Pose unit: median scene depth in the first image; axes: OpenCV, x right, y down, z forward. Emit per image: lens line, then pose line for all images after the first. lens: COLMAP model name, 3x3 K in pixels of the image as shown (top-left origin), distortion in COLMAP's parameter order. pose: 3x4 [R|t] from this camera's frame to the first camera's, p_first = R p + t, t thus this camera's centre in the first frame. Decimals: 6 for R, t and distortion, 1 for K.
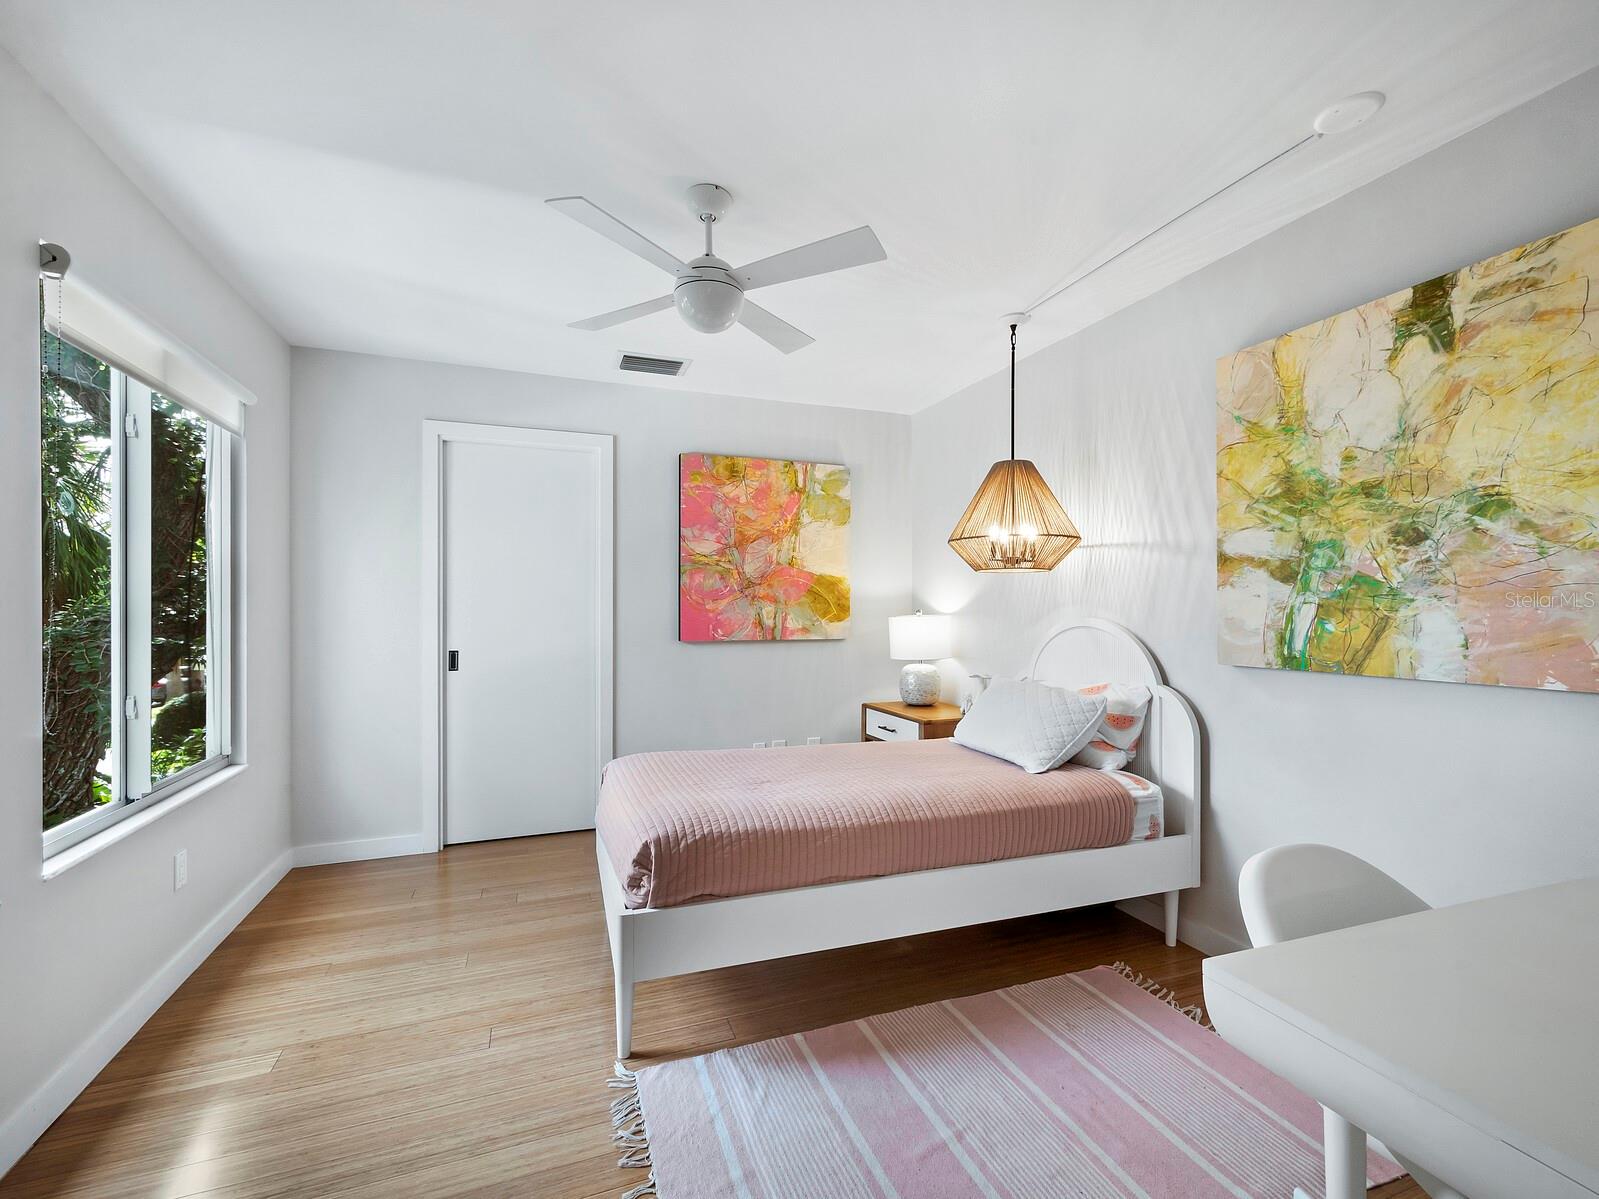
lens RADIAL K [[682.9, 0, 798.2], [0, 682.9, 606.2], [0, 0, 1]] dist [-0.004135, 0.000759]
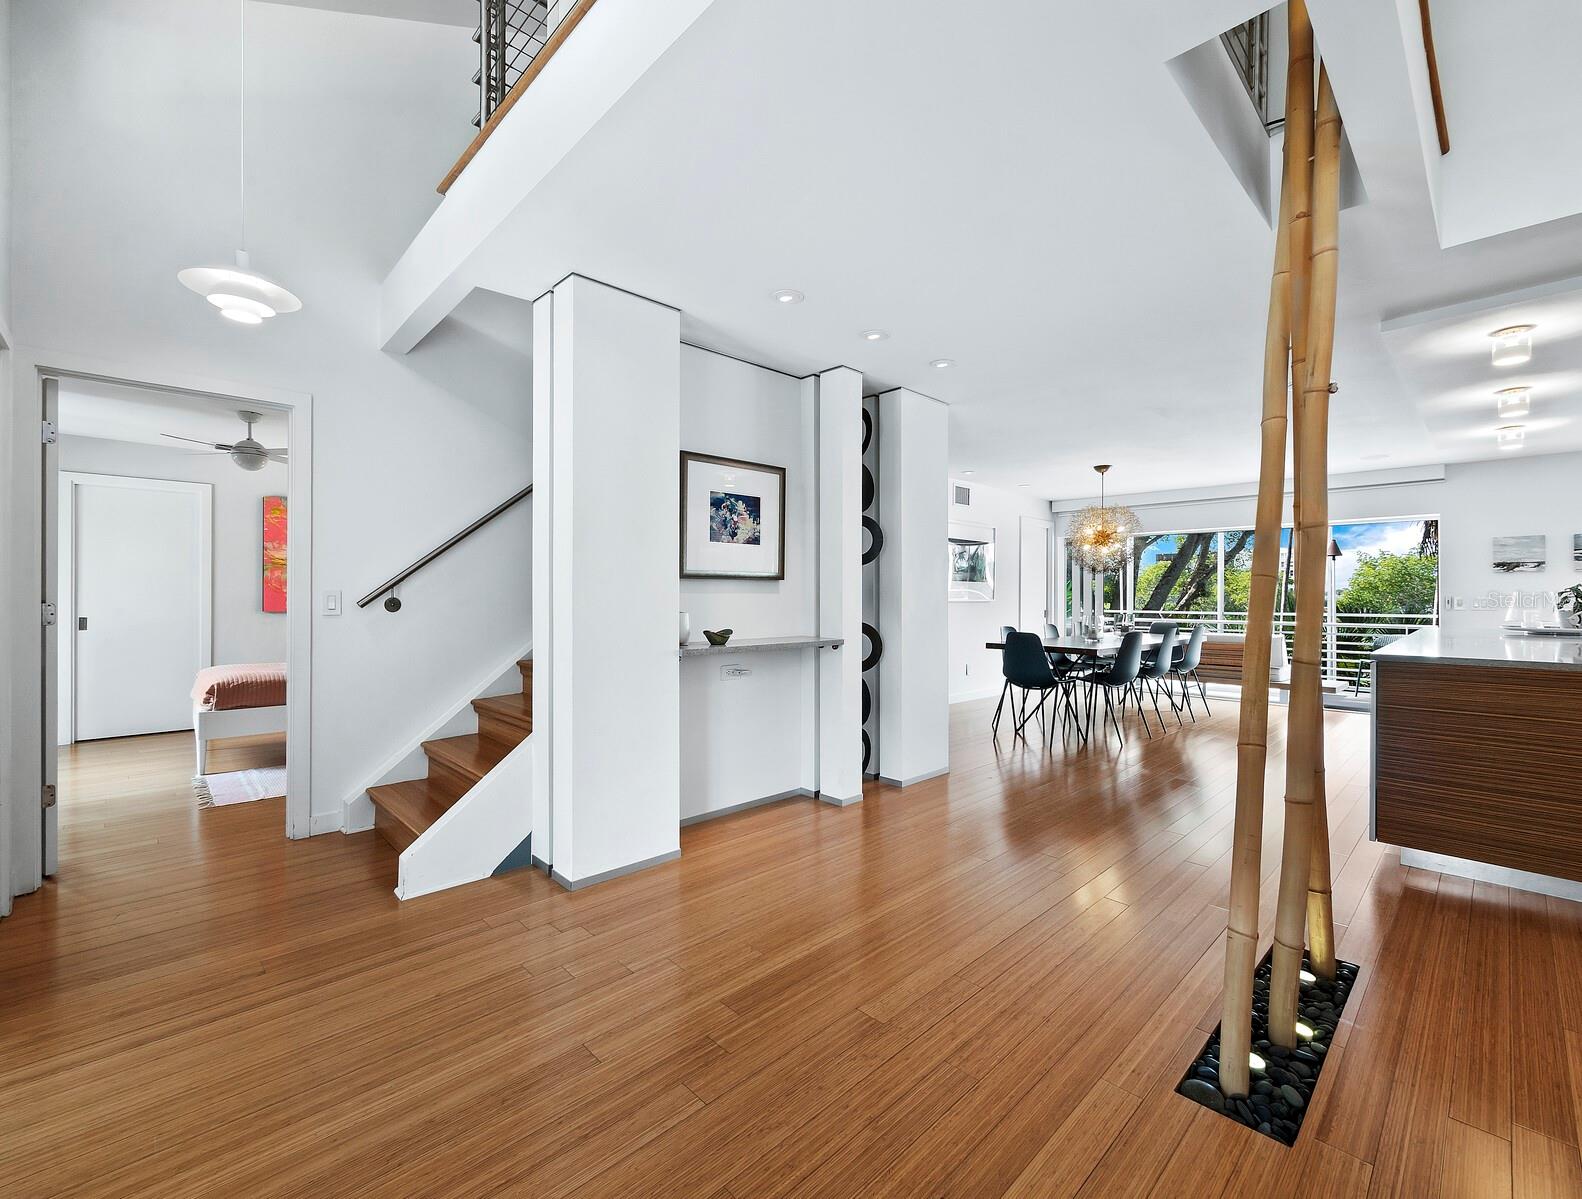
lens RADIAL K [[680.8, 0, 791.9], [0, 680.8, 598.2], [0, 0, 1]] dist [0.000003, -0.000947]
pose [[0.919703, 0.000378, 0.392615, 0.394117], [-0.002287, 0.999988, 0.004396, 0.009888], [-0.392609, -0.004942, 0.919692, -1.112324]]
